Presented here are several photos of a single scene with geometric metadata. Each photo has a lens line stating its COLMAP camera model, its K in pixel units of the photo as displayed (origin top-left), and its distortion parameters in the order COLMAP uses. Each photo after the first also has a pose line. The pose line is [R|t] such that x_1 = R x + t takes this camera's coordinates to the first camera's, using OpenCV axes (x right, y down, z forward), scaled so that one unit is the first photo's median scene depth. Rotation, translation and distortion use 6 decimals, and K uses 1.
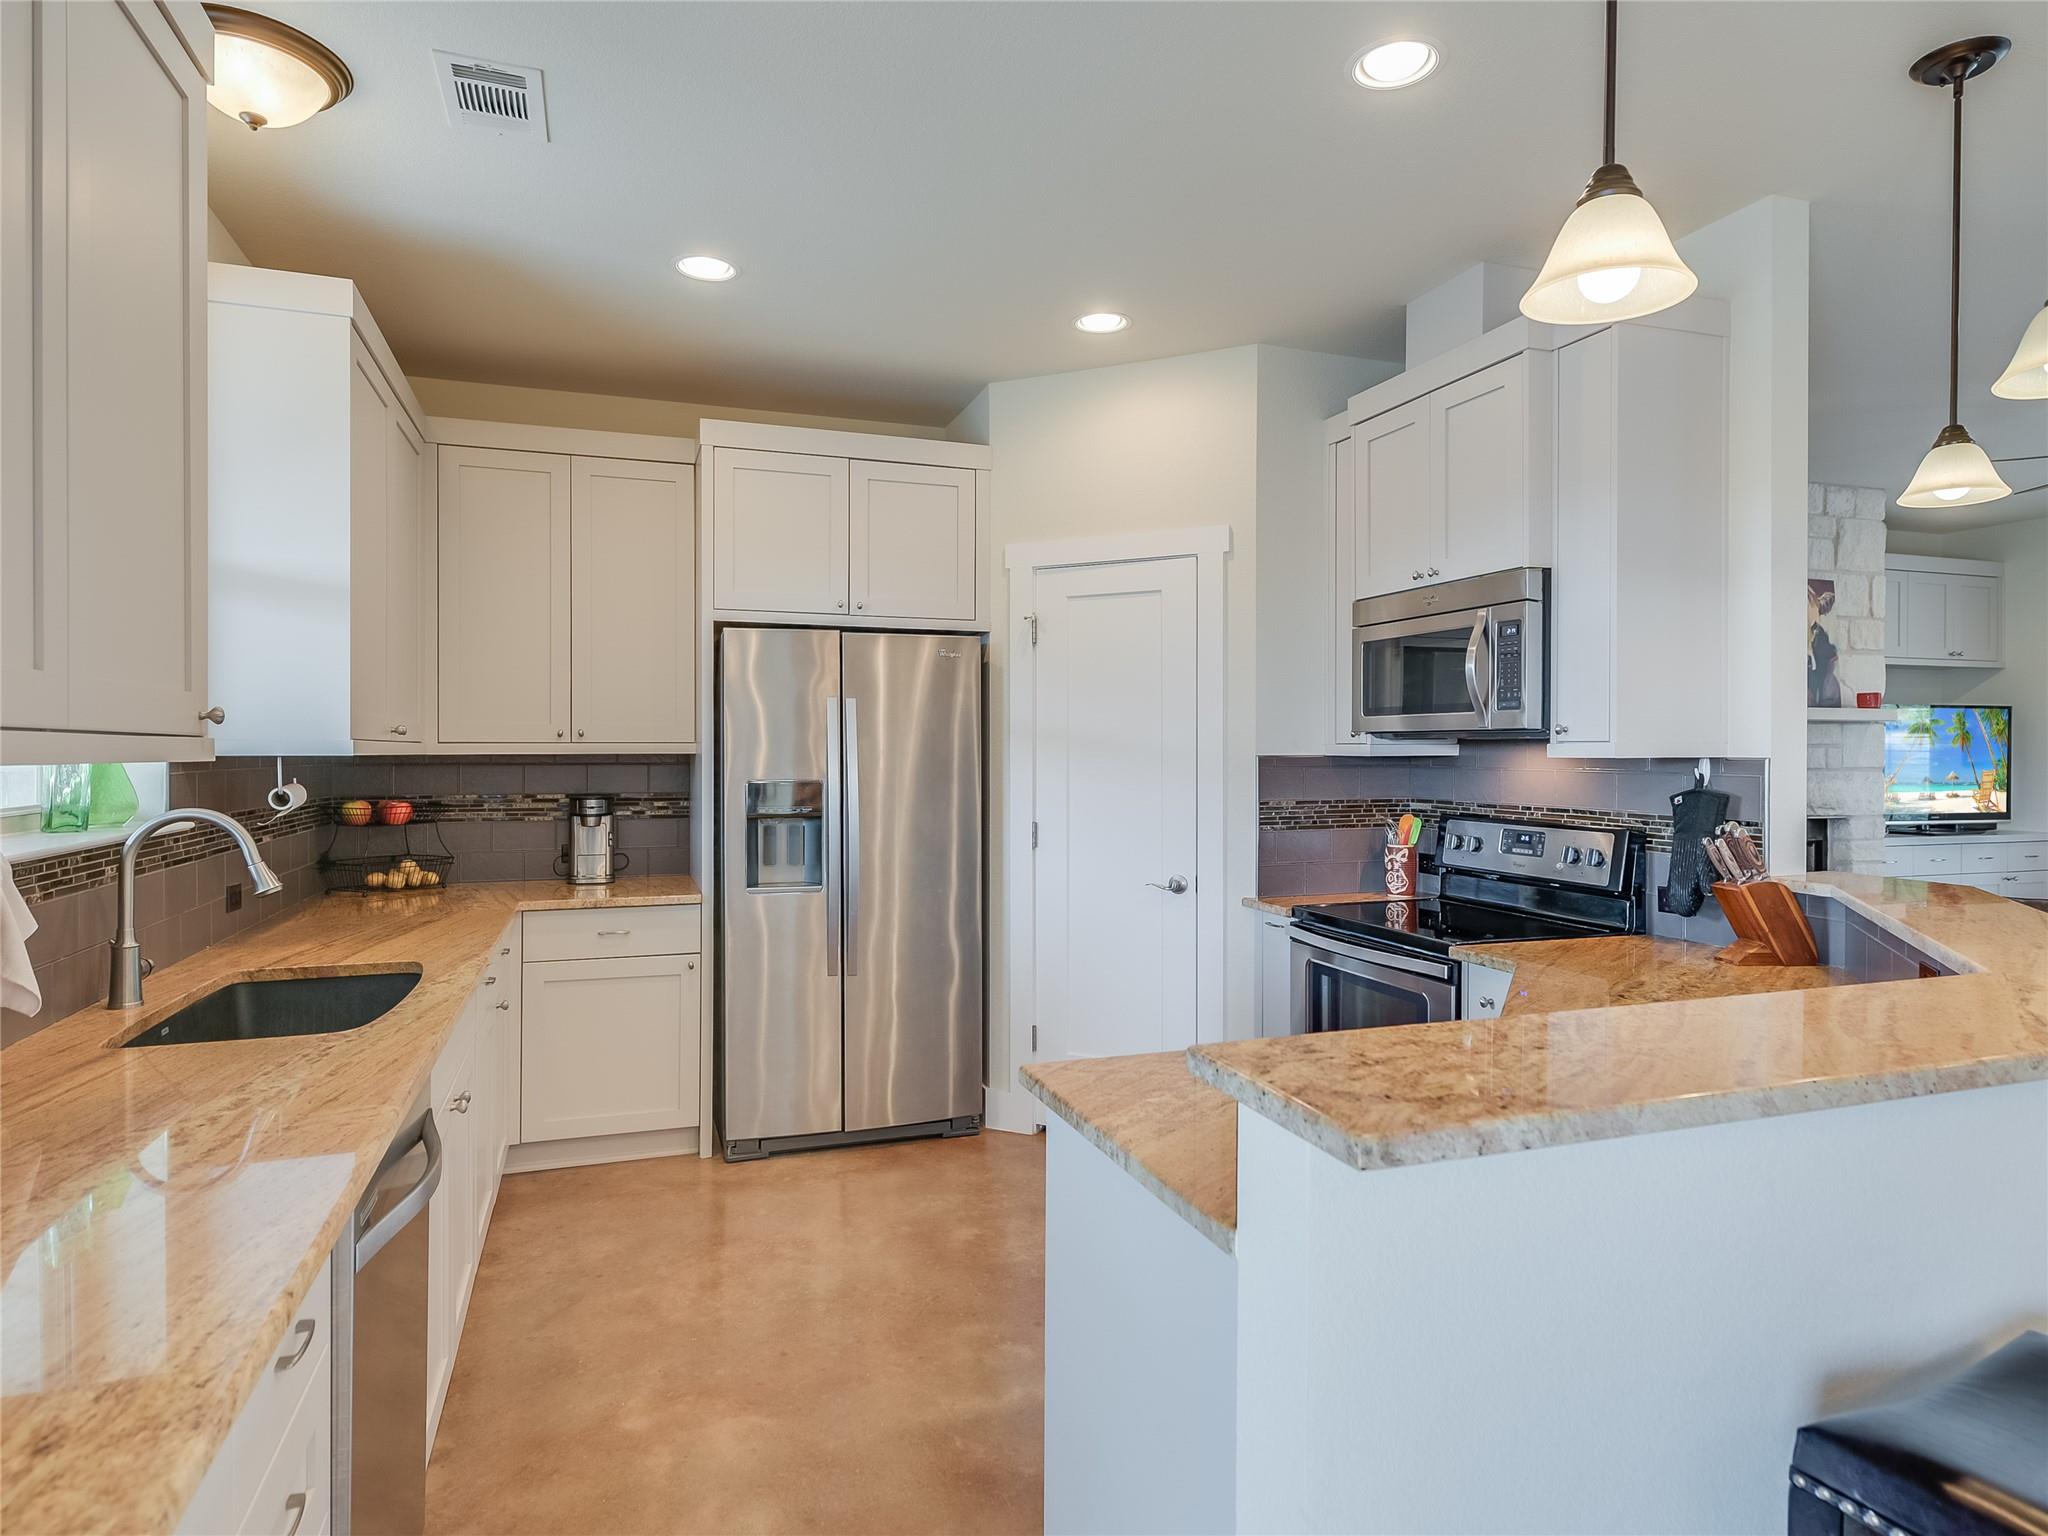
lens RADIAL K [[1195.3, 0, 1024.0], [0, 1195.3, 768.0], [0, 0, 1]] dist [-0.000194, -0.000455]
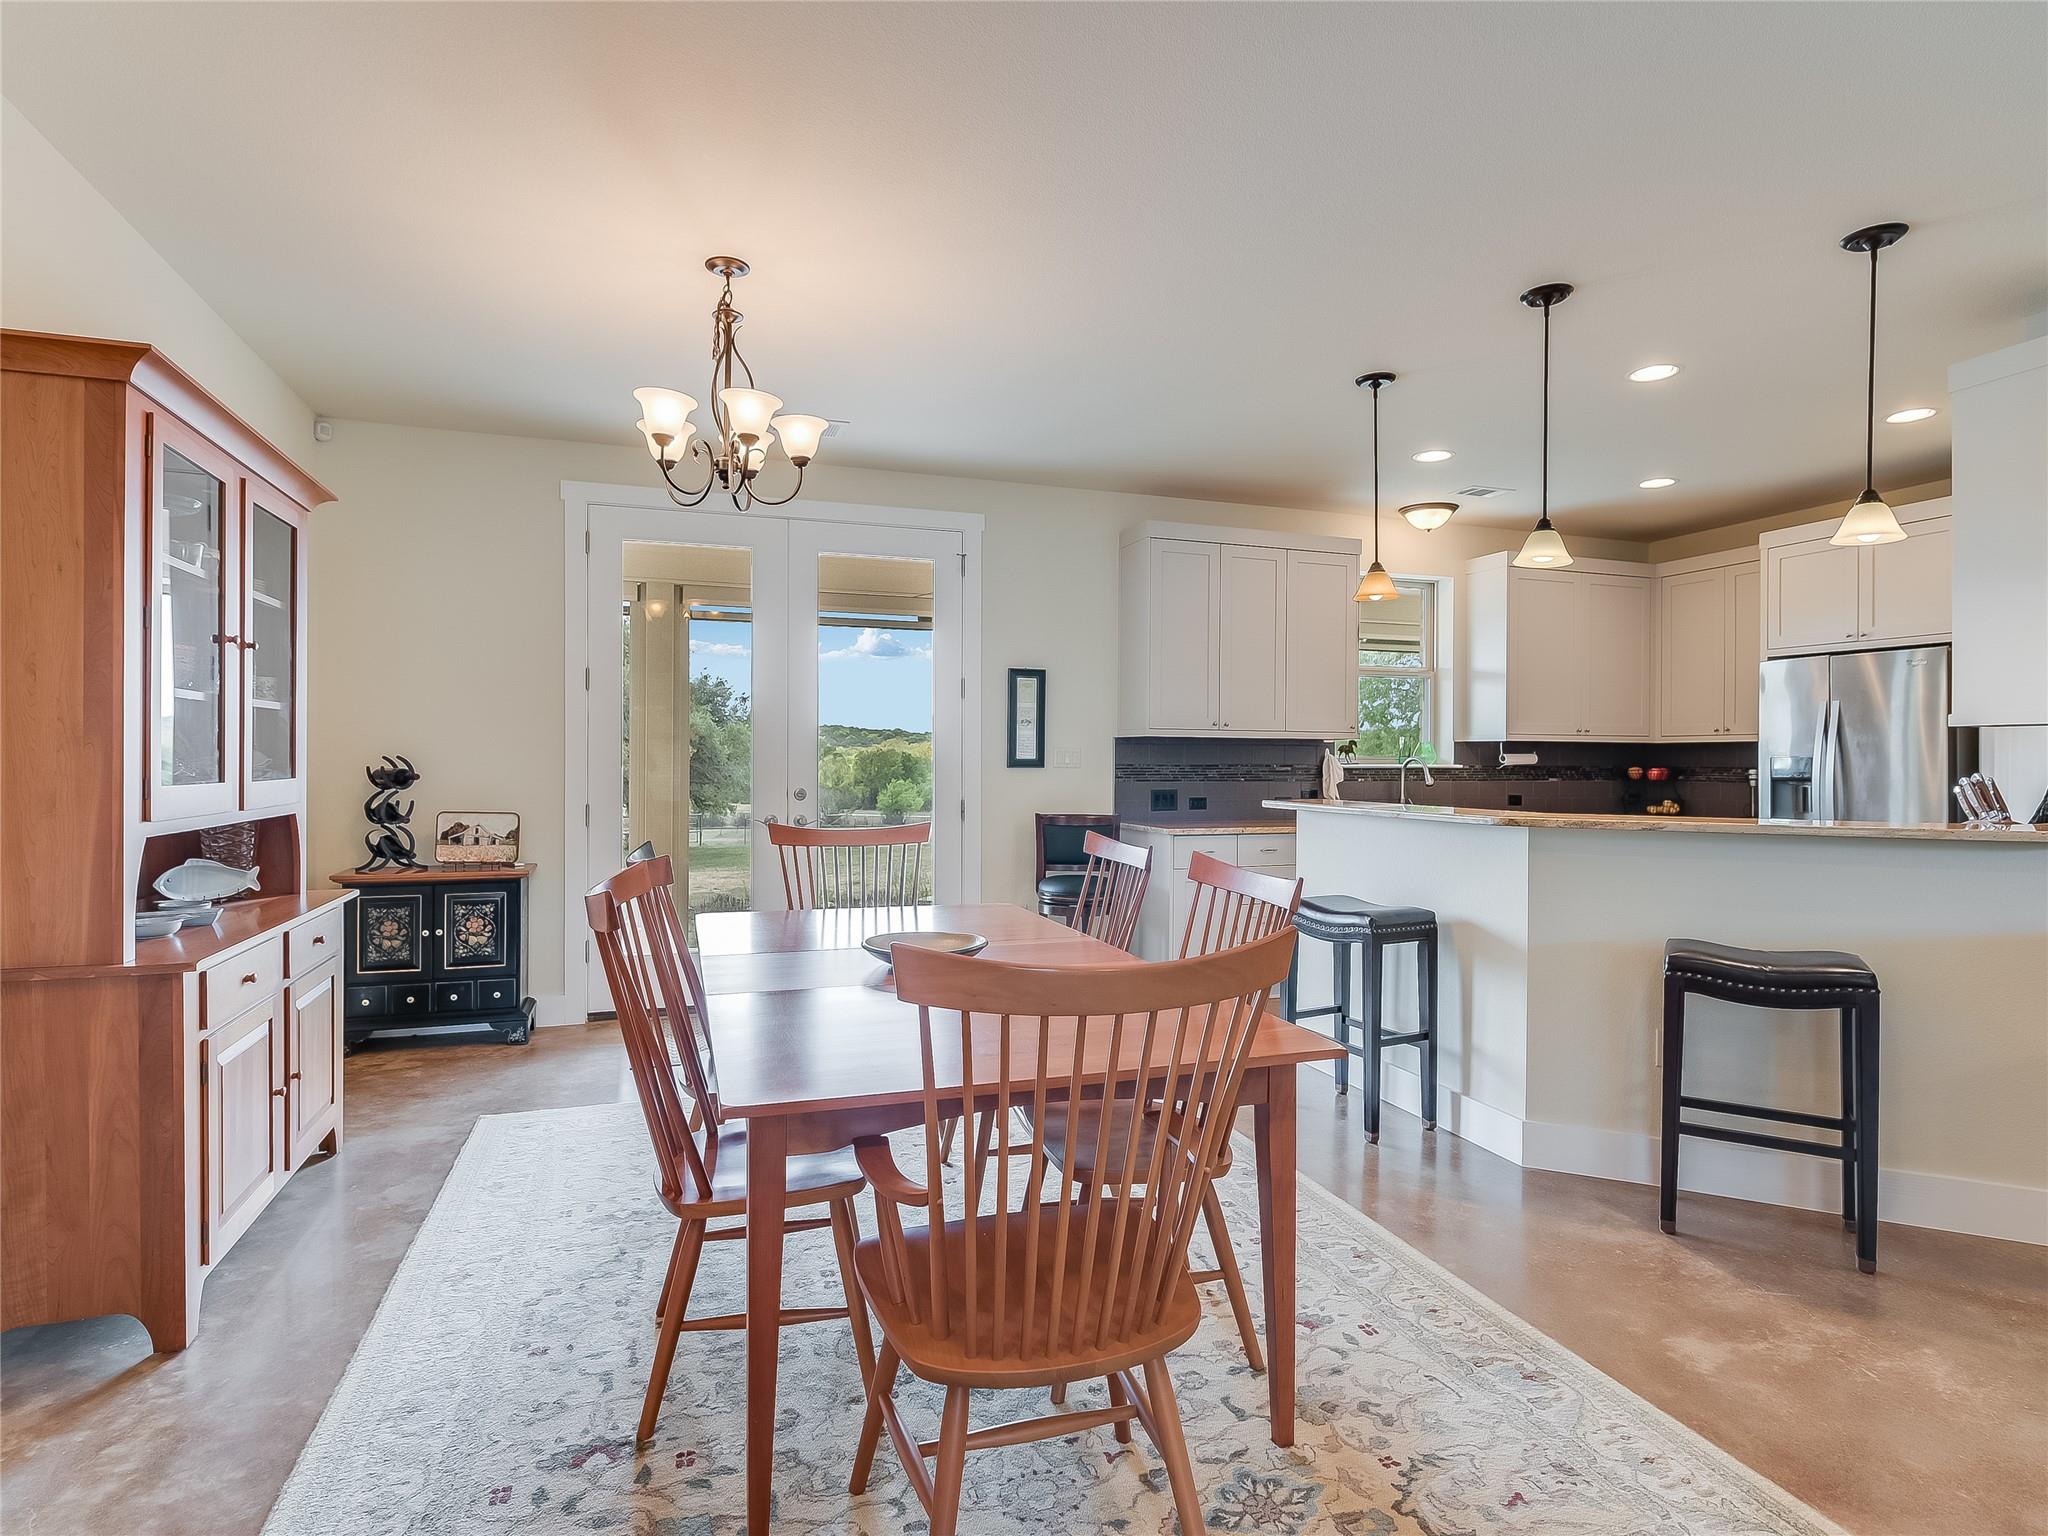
lens RADIAL K [[1084.6, 0, 1024.0], [0, 1084.6, 768.0], [0, 0, 1]] dist [0.000975, 0.000417]
pose [[0.000179, 0.008896, -0.999960, 1.236101], [-0.023369, 0.999687, 0.008889, 0.036900], [0.999727, 0.023366, 0.000387, -0.002533]]
